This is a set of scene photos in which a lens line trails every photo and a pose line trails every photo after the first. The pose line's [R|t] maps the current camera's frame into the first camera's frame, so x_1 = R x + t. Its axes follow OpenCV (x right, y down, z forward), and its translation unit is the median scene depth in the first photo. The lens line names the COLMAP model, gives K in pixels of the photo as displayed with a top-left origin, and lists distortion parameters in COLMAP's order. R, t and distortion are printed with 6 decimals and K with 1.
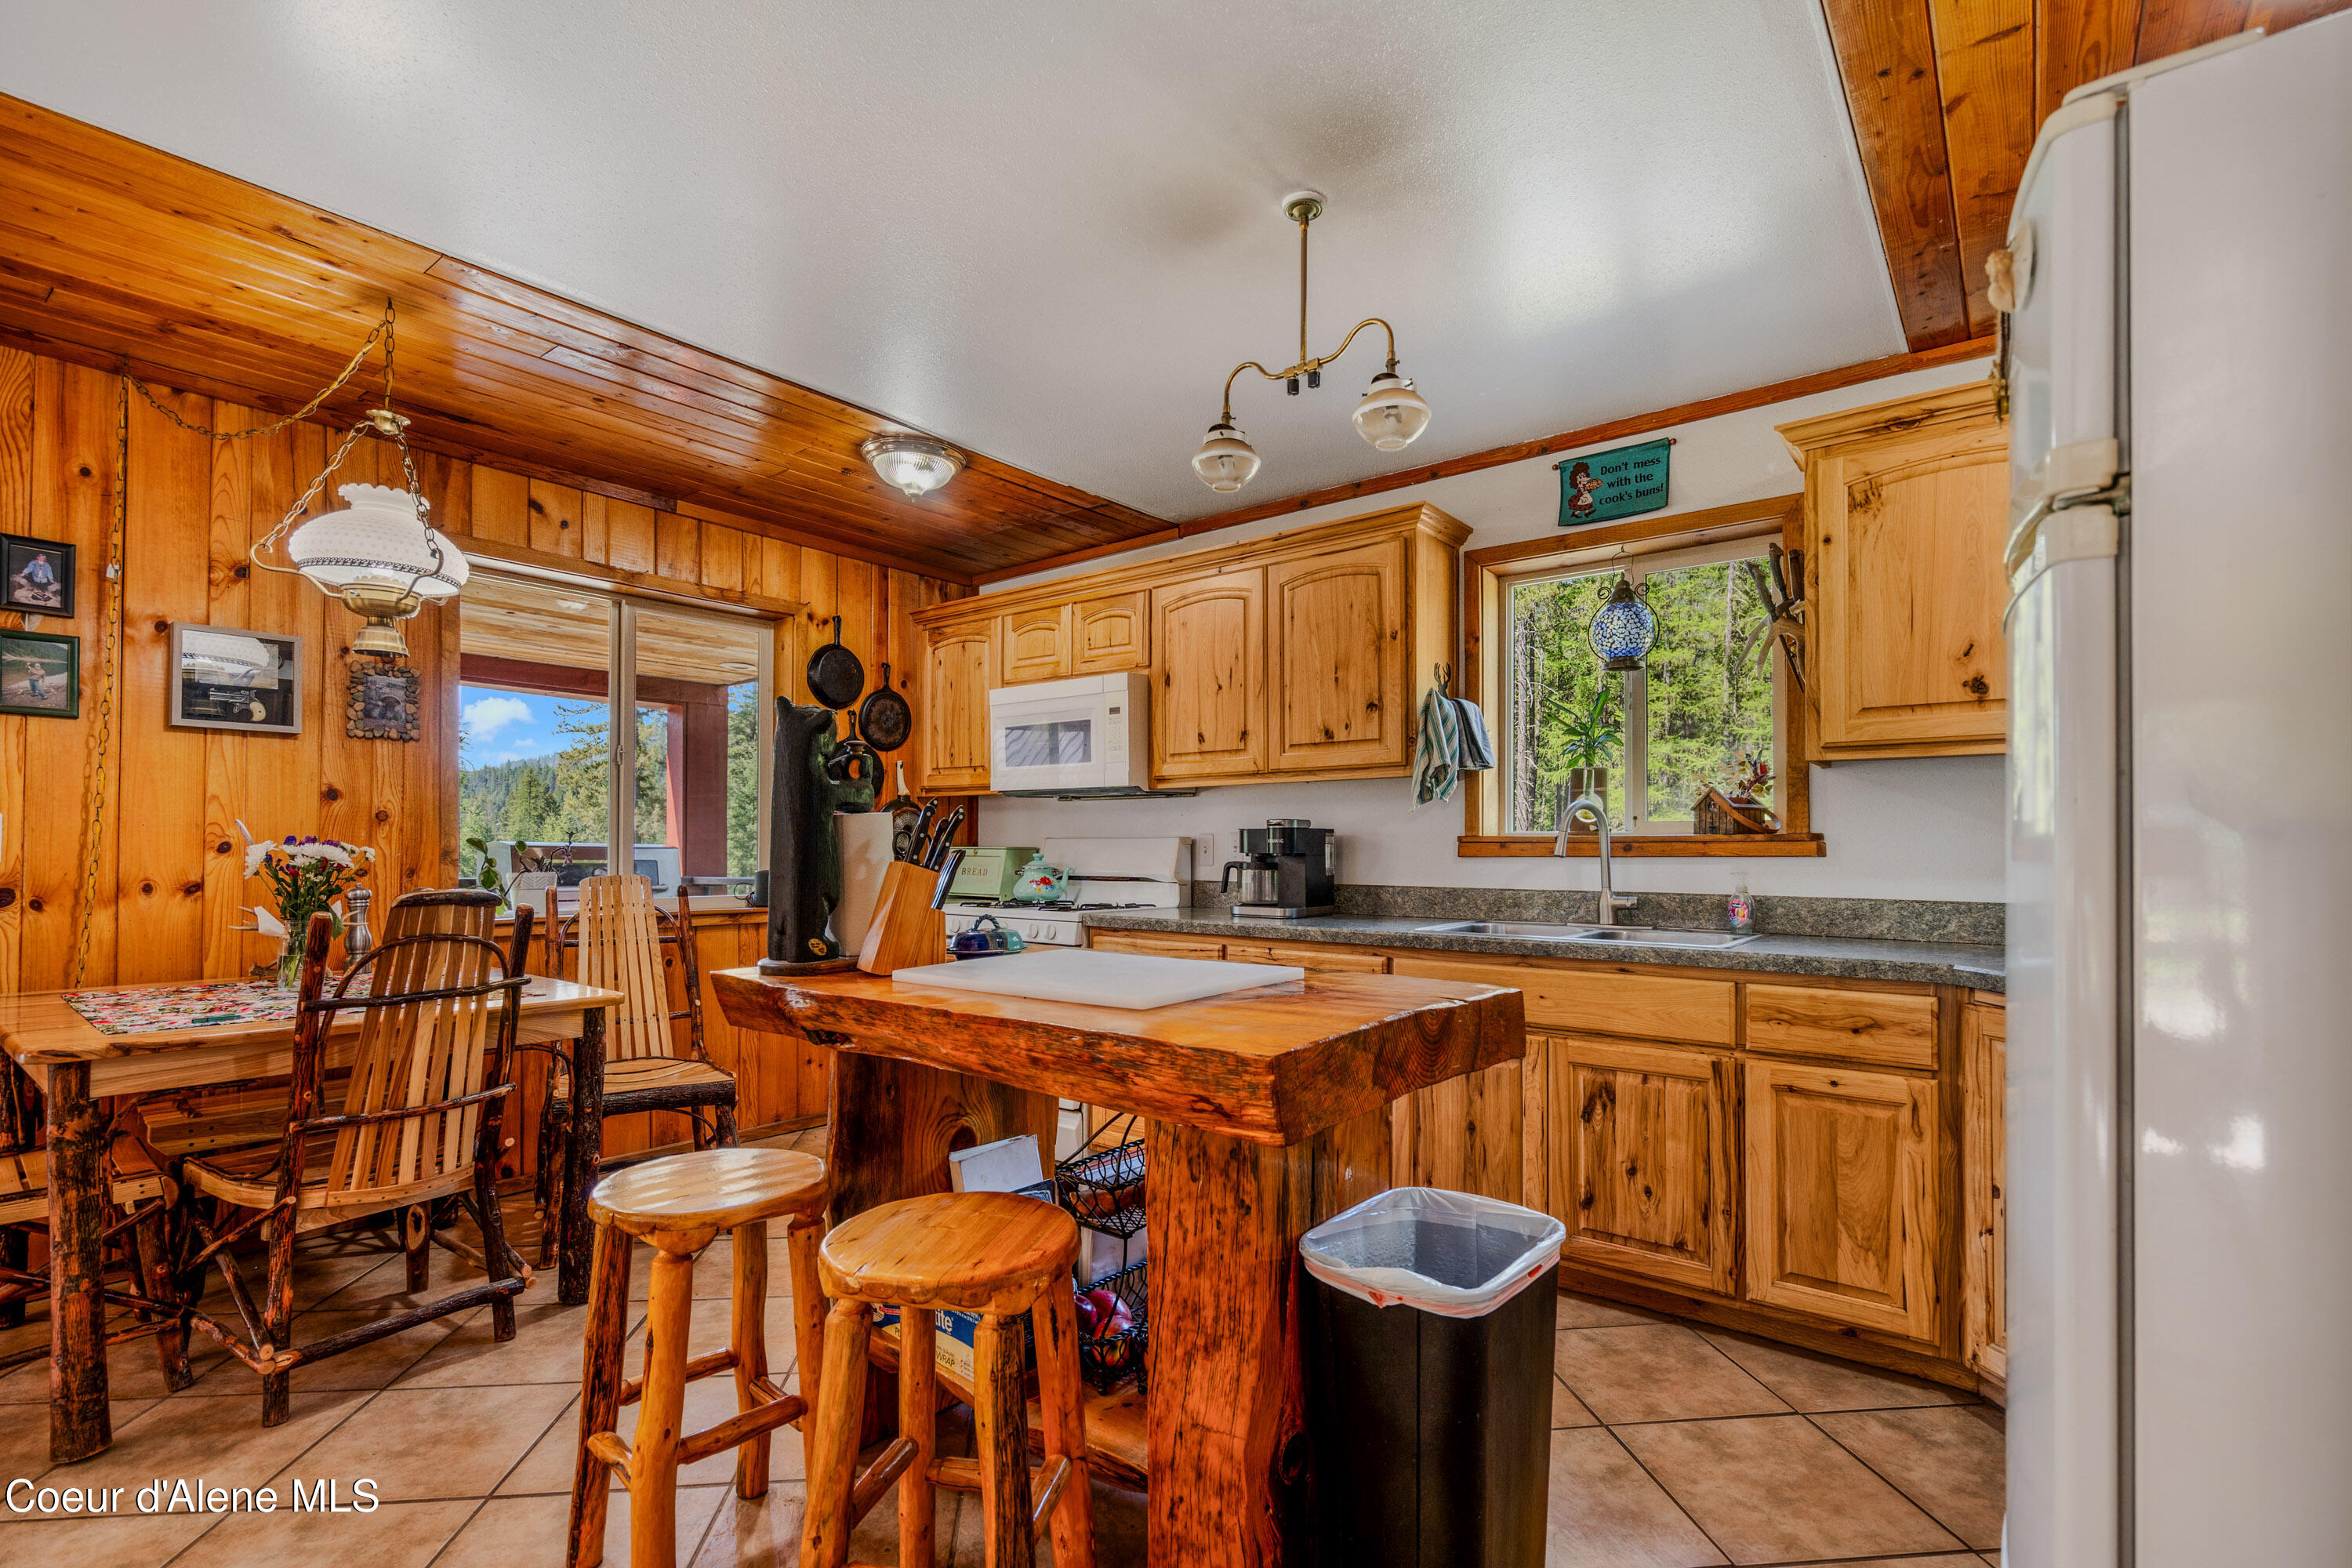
lens RADIAL K [[1063.6, 0, 1129.0], [0, 1063.6, 840.9], [0, 0, 1]] dist [-0.008862, 0.002548]
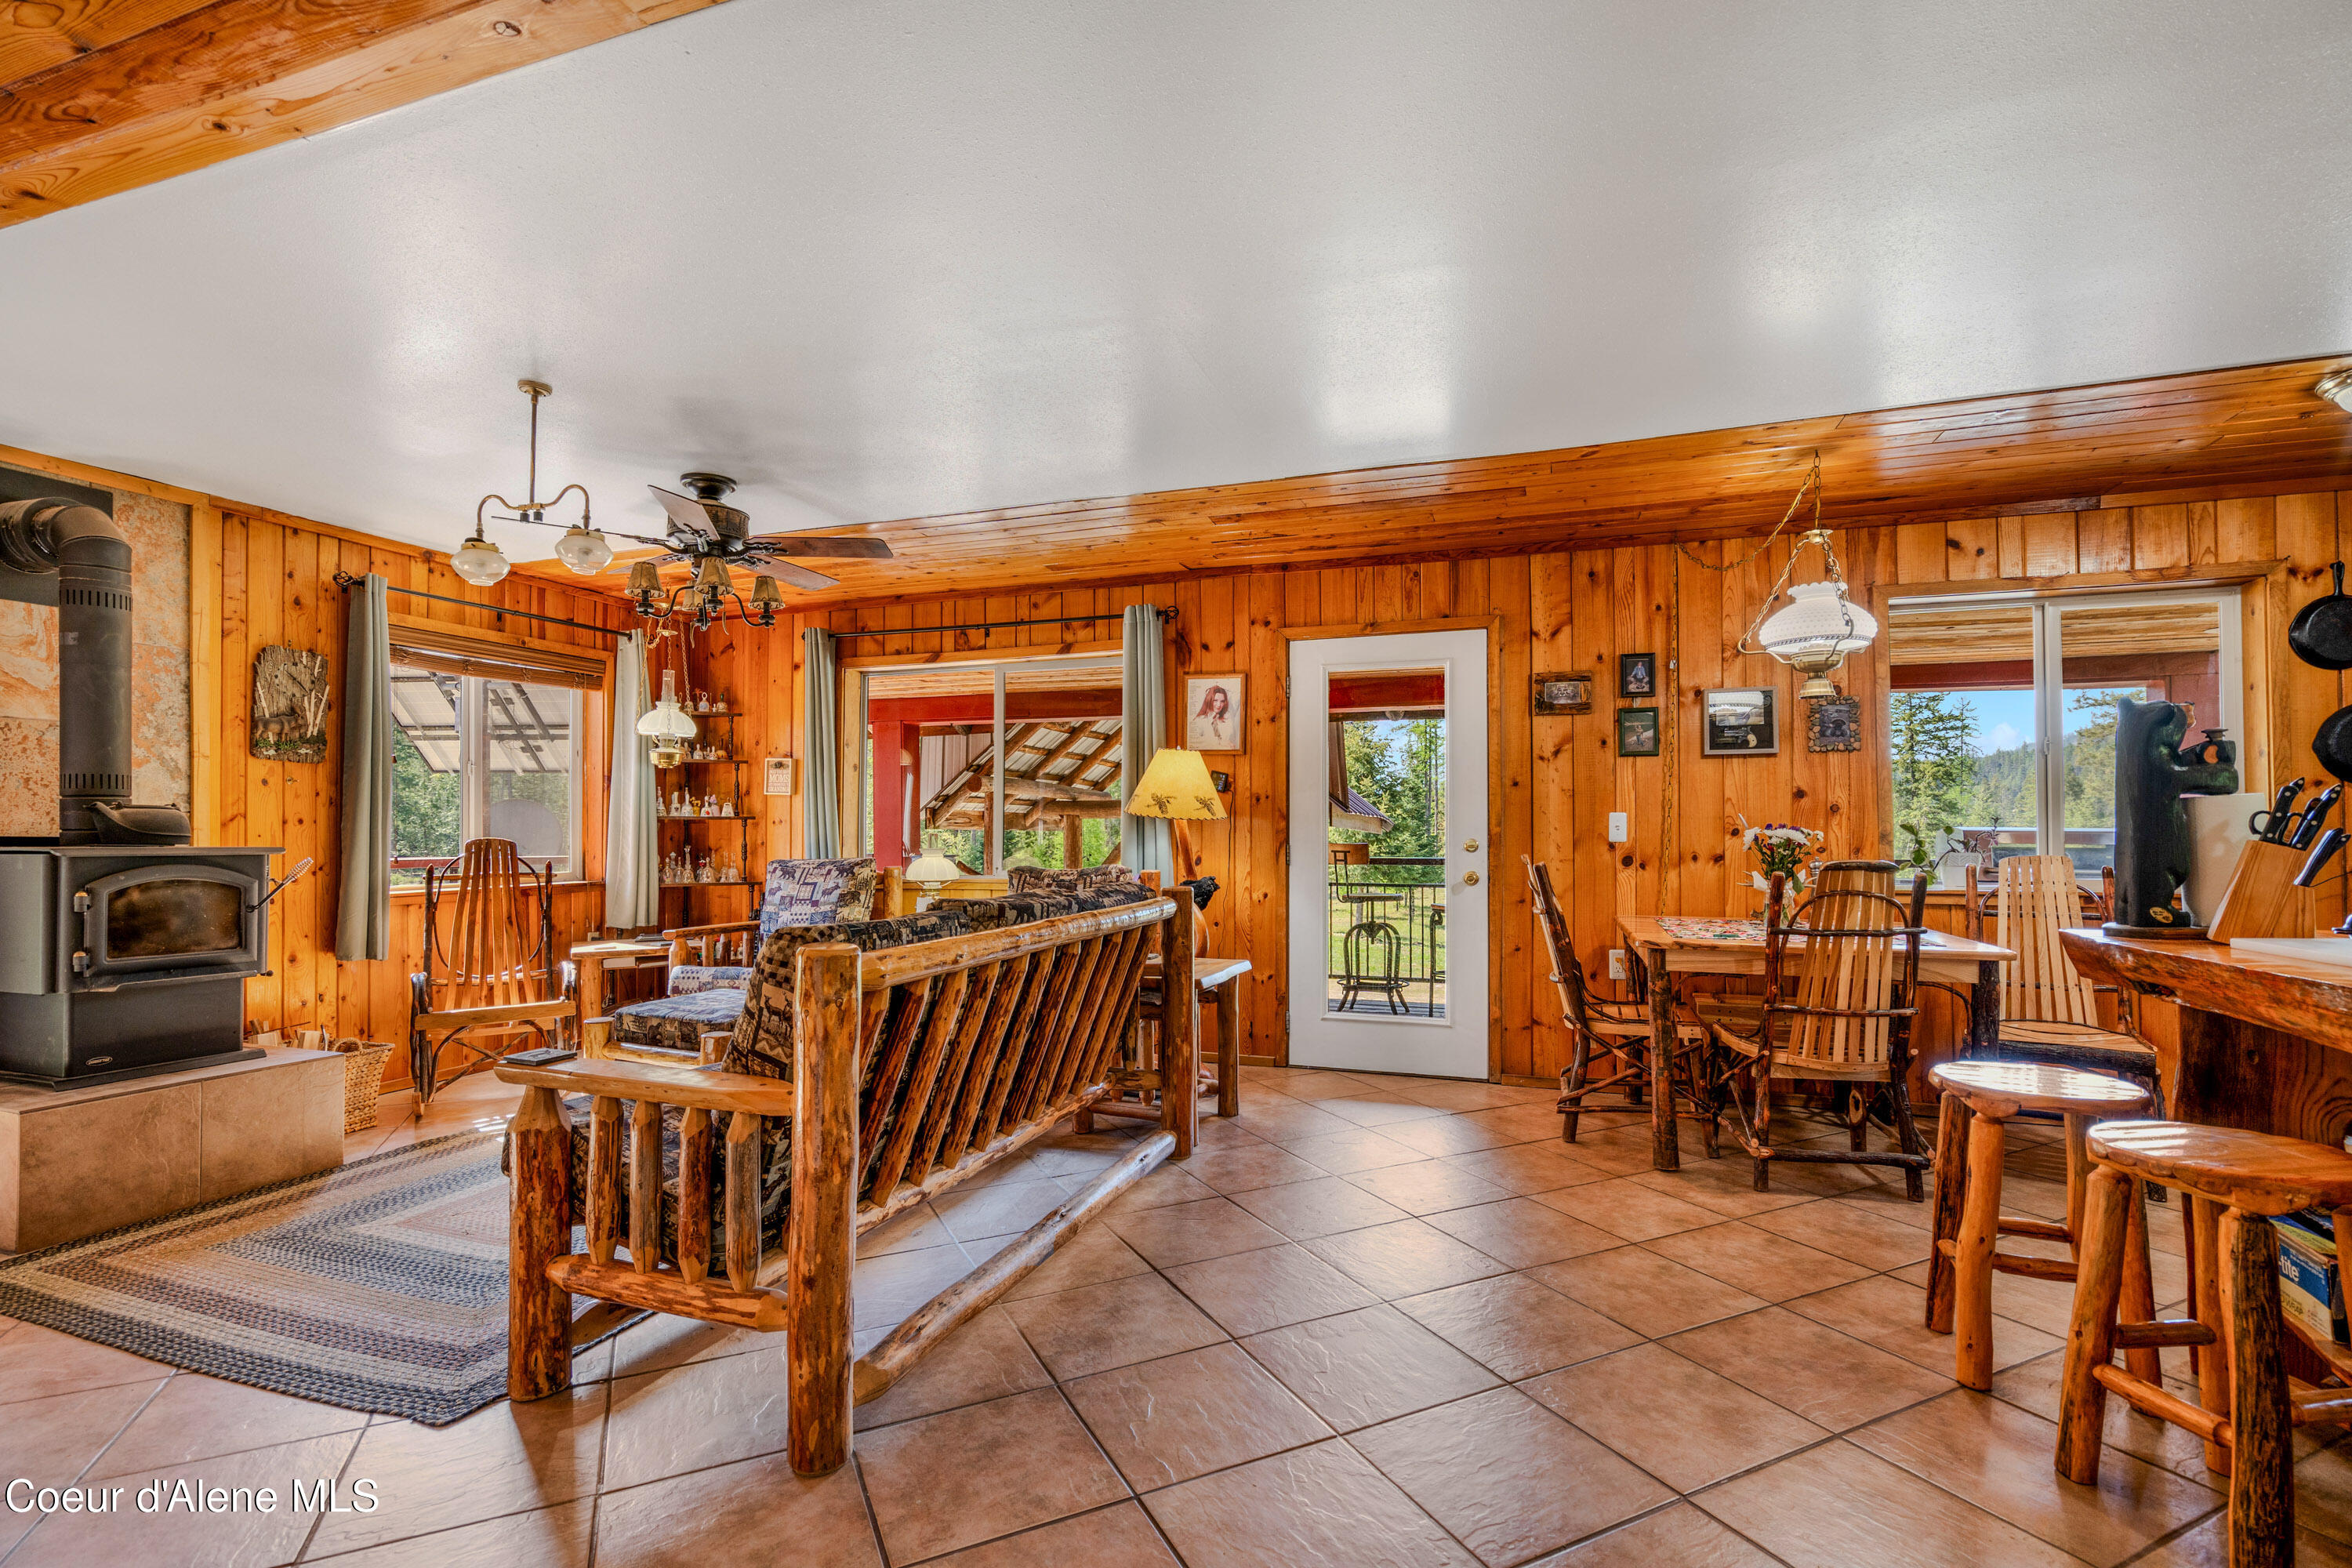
lens RADIAL K [[1063.6, 0, 1197.2], [0, 1063.6, 794.5], [0, 0, 1]] dist [-0.008862, 0.002548]
pose [[0.360742, -0.038806, -0.931858, 0.302254], [0.007865, 0.999225, -0.038566, 0.005011], [0.932633, 0.006584, 0.360768, -0.283815]]
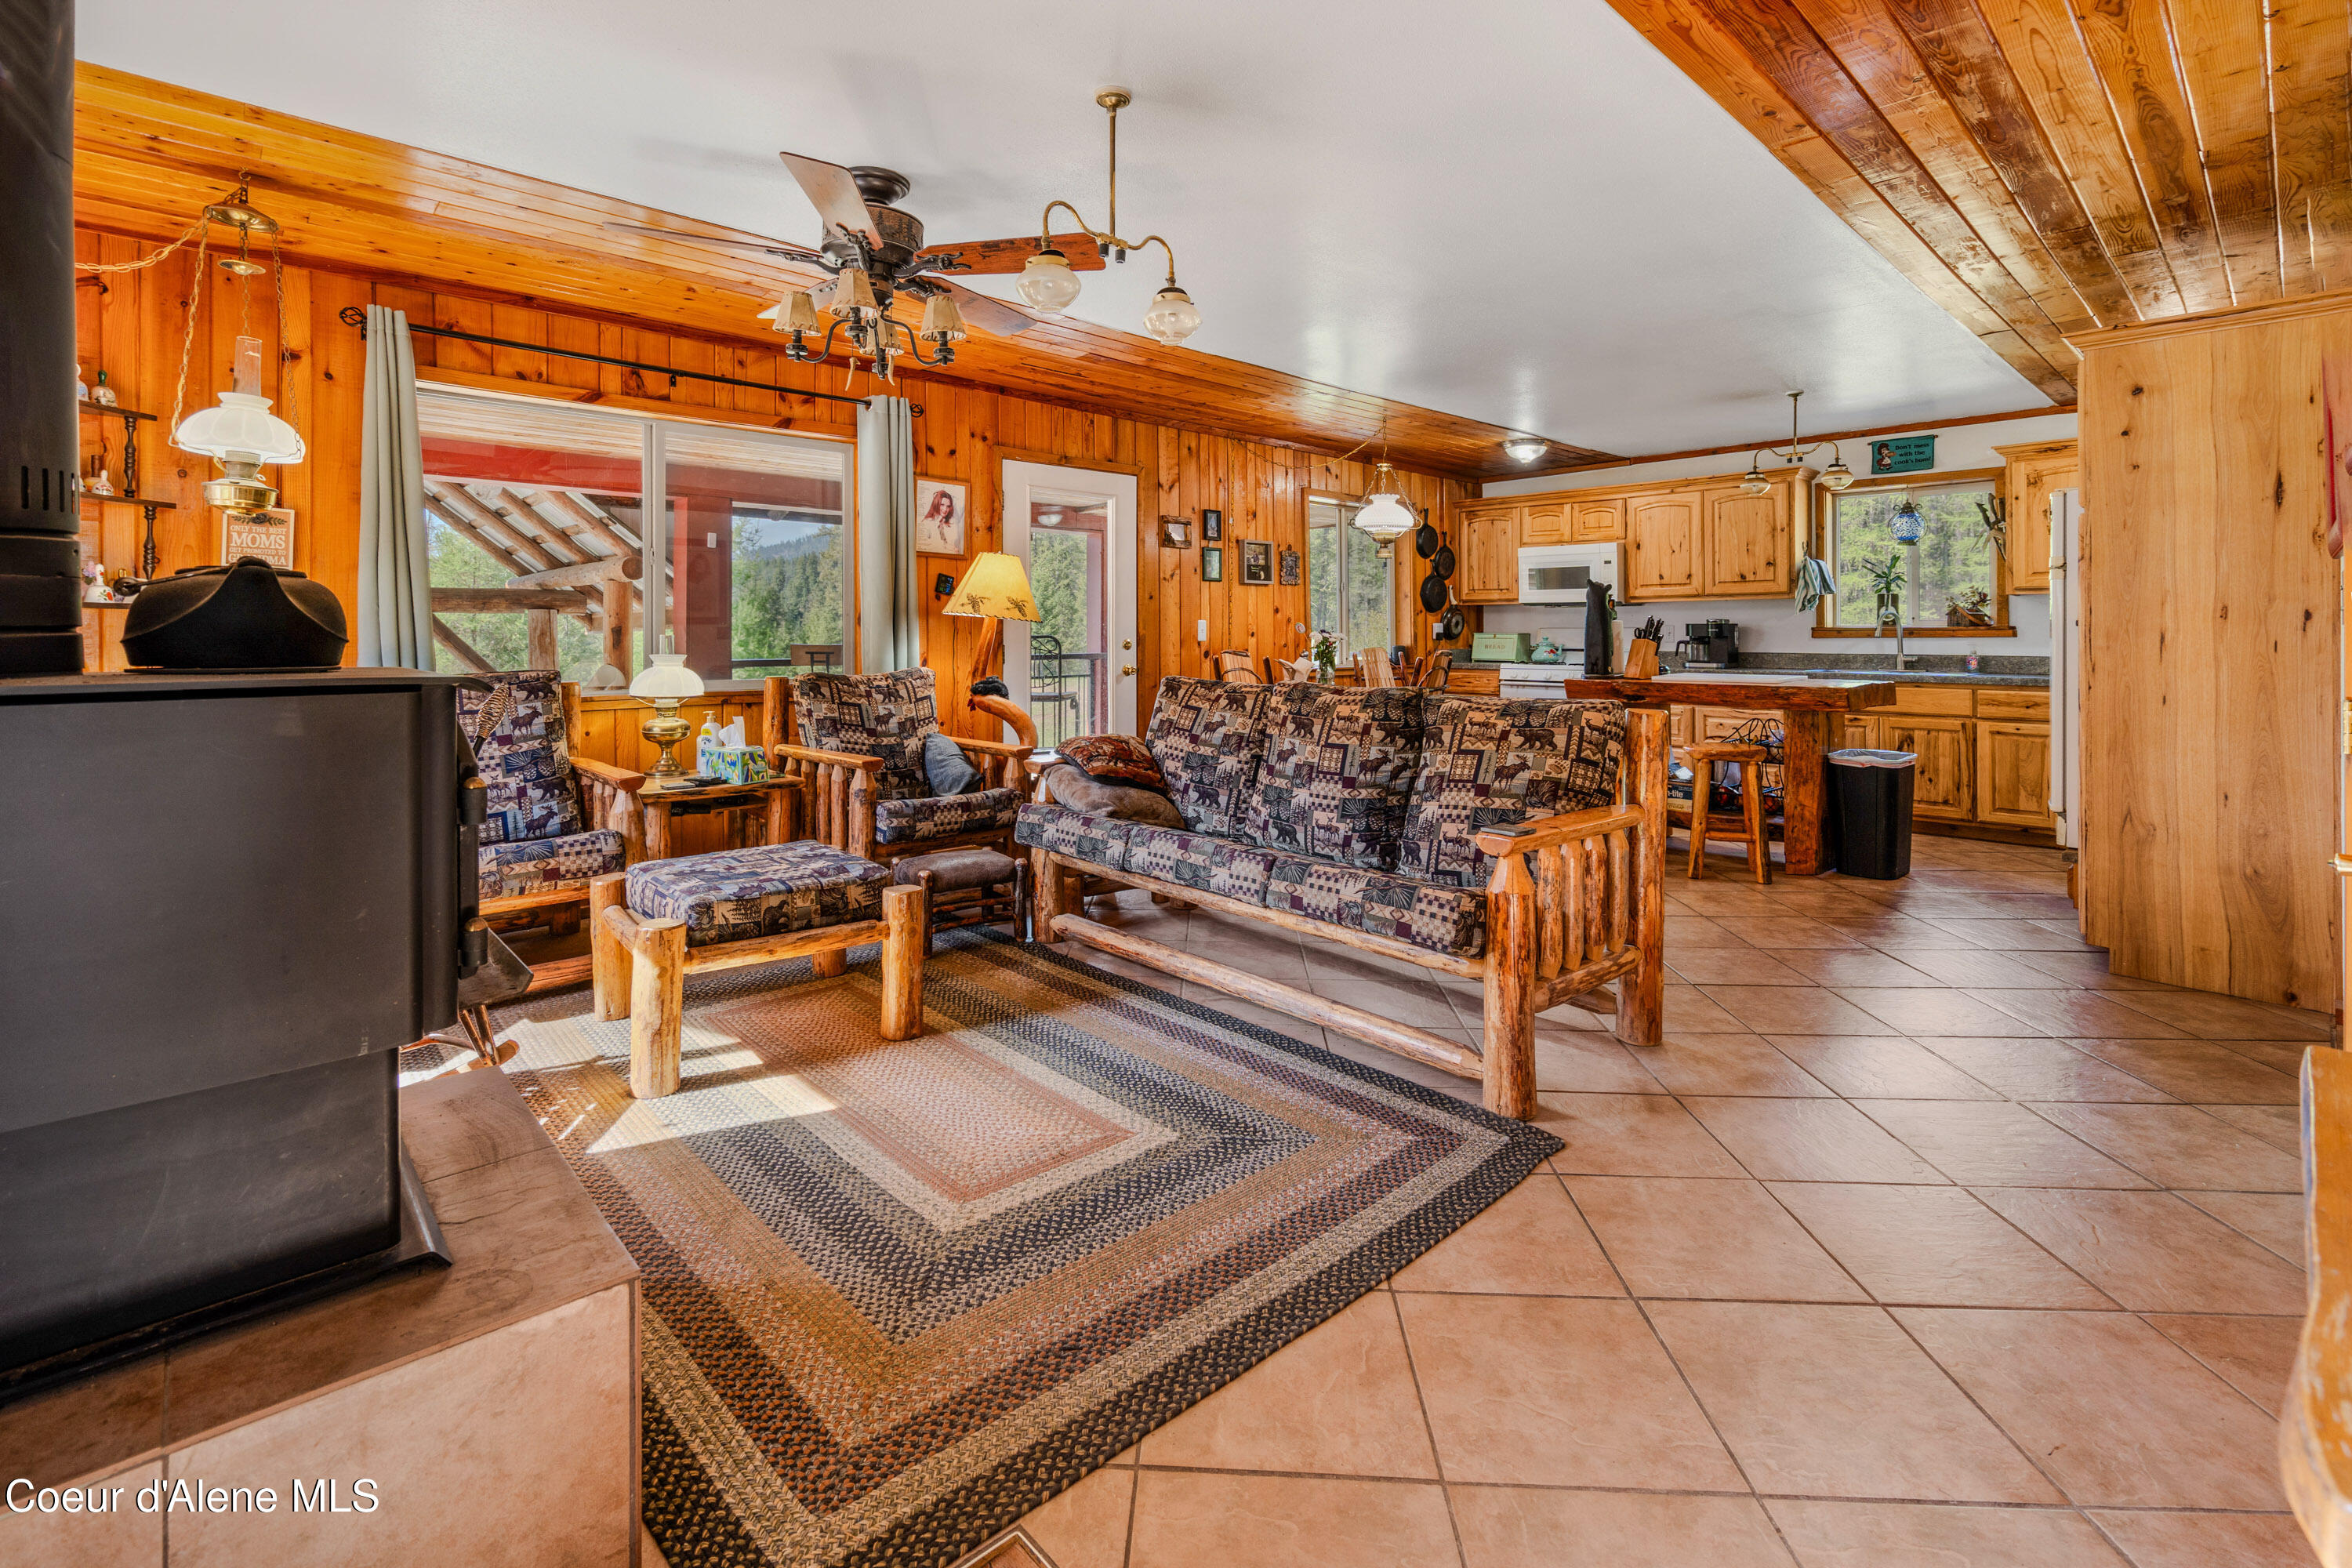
lens RADIAL K [[1063.6, 0, 1096.8], [0, 1063.6, 630.7], [0, 0, 1]] dist [-0.008862, 0.002548]
pose [[0.988225, -0.002153, -0.152995, -0.907380], [0.002771, 0.999989, 0.003824, -0.012367], [0.152985, -0.004203, 0.988220, -1.485370]]
